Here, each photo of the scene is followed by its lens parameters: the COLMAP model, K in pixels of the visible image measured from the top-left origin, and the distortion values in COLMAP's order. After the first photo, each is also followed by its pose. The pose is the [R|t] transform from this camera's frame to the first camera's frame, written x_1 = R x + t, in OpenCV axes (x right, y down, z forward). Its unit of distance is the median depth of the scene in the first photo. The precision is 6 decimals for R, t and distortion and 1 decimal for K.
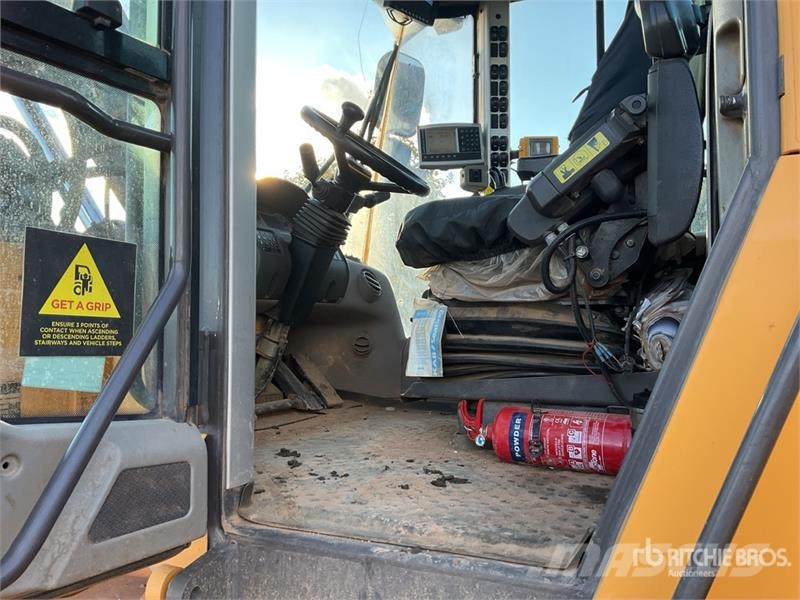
lens RADIAL K [[657.9, 0, 394.2], [0, 657.9, 299.3], [0, 0, 1]] dist [0.075167, -0.114392]
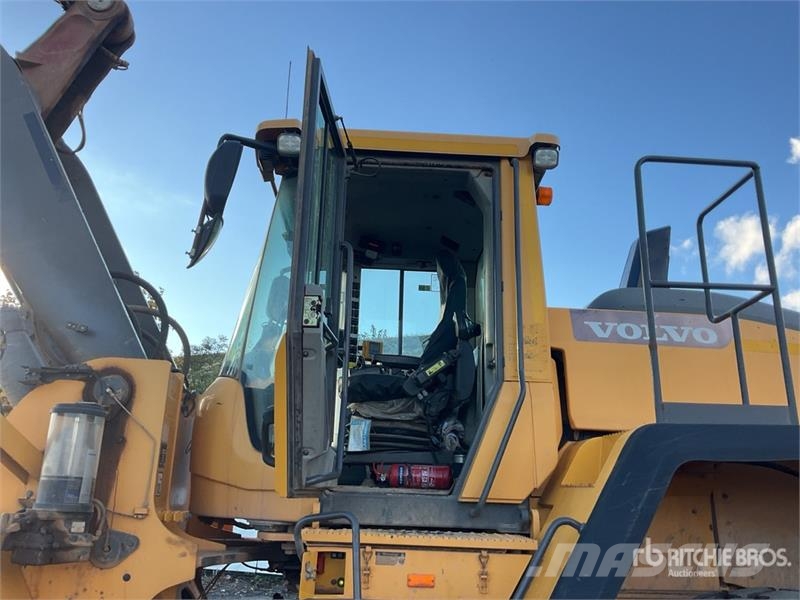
lens RADIAL K [[657.9, 0, 394.2], [0, 657.9, 299.3], [0, 0, 1]] dist [0.075167, -0.114392]
pose [[0.880362, 0.156088, 0.447884, -1.002808], [-0.051726, 0.970262, -0.236465, 0.149785], [-0.471474, 0.185007, 0.862256, -1.187771]]
